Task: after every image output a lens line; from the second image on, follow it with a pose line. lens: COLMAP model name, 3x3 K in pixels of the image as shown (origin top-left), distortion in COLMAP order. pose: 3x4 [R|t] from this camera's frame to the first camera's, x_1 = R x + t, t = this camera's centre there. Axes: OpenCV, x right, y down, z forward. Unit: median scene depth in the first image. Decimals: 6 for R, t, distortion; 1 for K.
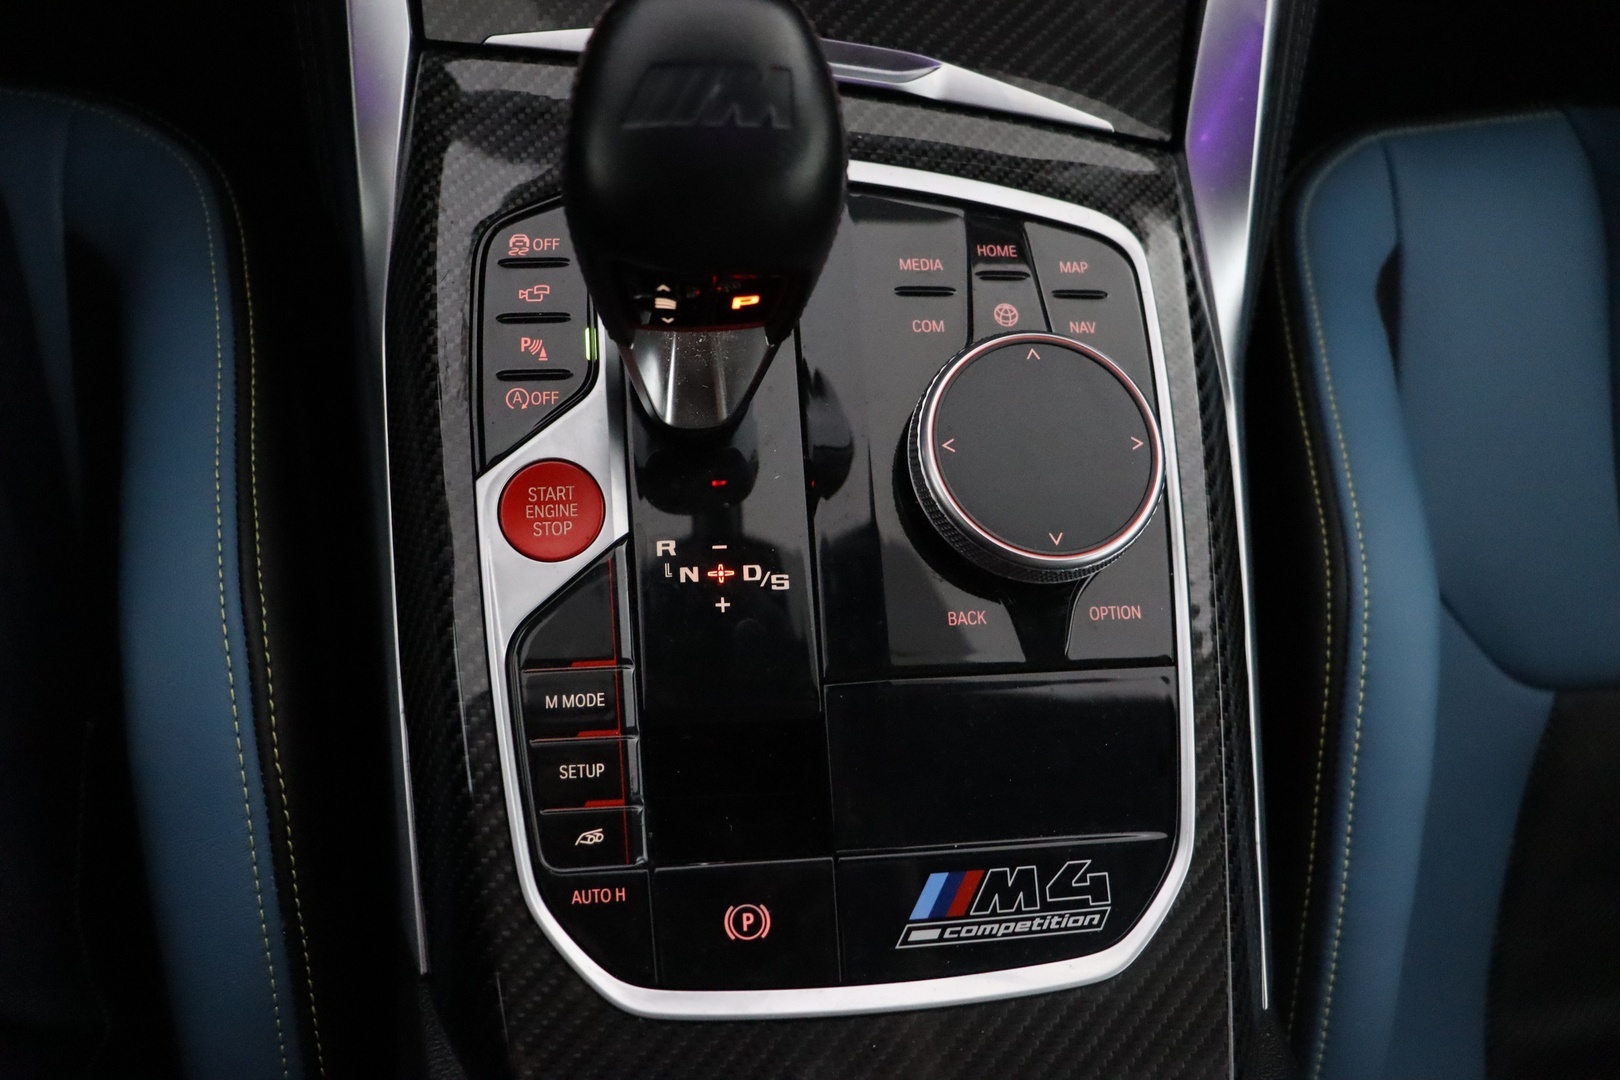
lens RADIAL K [[1313.2, 0, 808.1], [0, 1313.2, 538.2], [0, 0, 1]] dist [-0.109324, 0.005448]
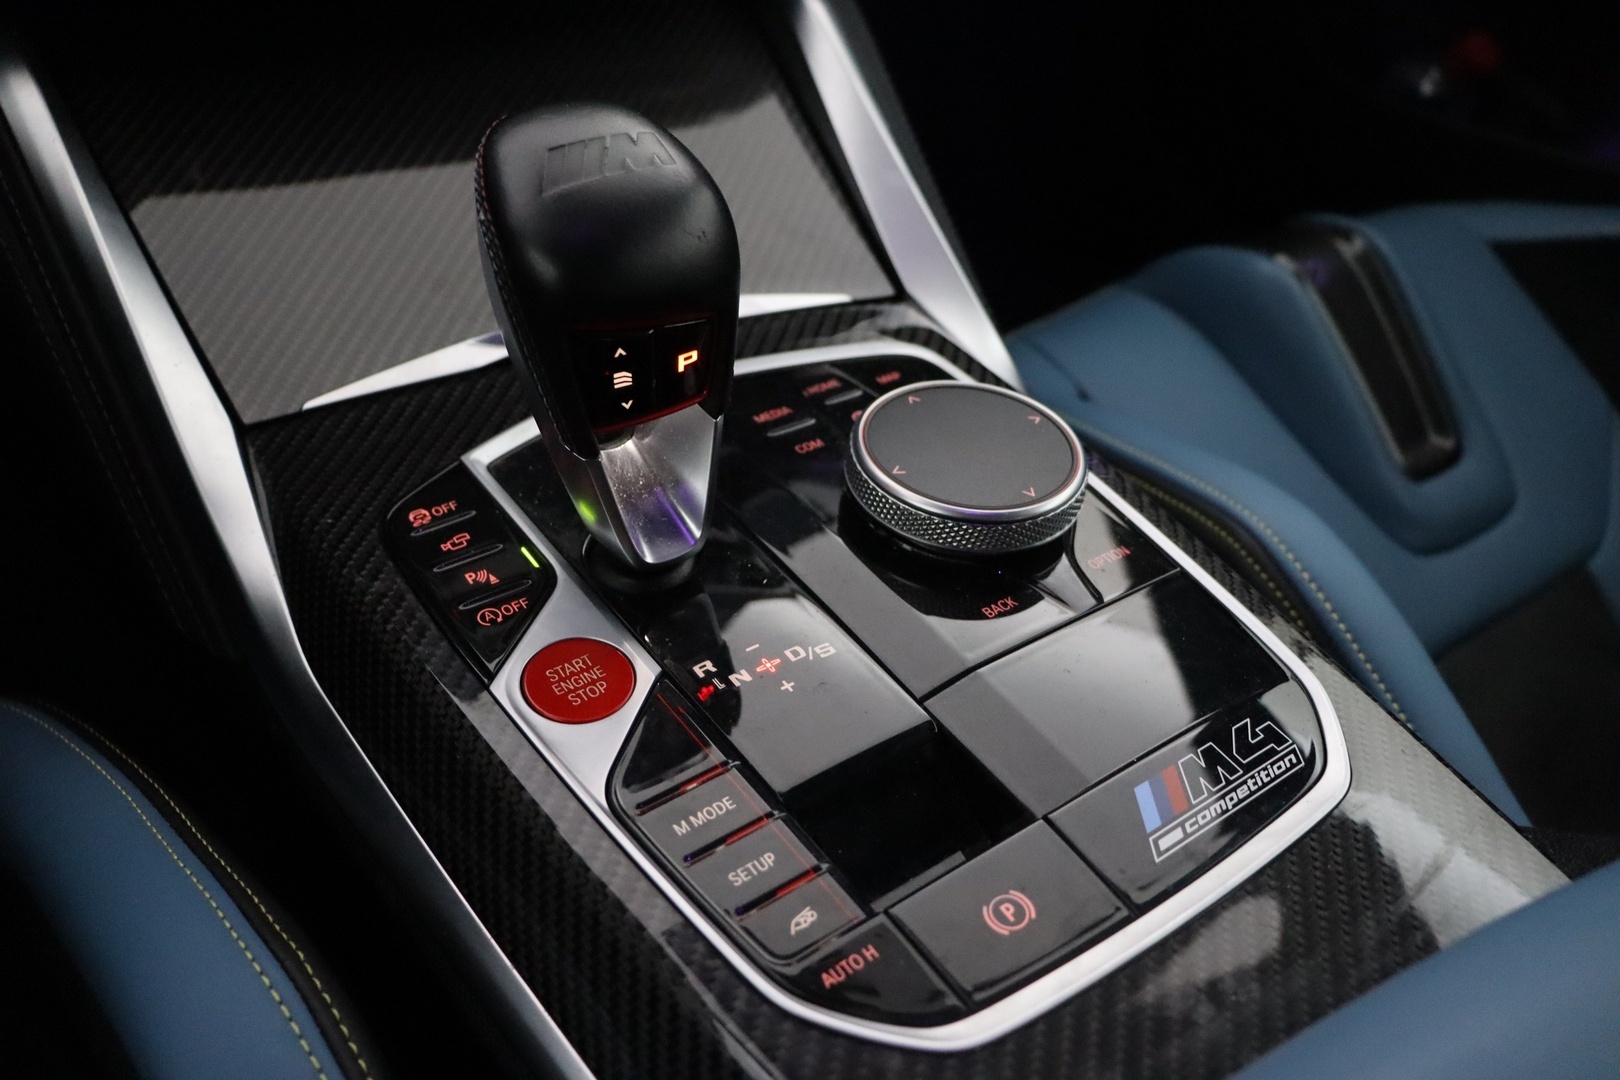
lens RADIAL K [[1313.2, 0, 810.2], [0, 1313.2, 544.7], [0, 0, 1]] dist [-0.109324, 0.005448]
pose [[0.854913, -0.377062, 0.356297, -0.367178], [0.505146, 0.761437, -0.406253, 0.384220], [-0.118115, 0.527294, 0.841434, 0.154902]]
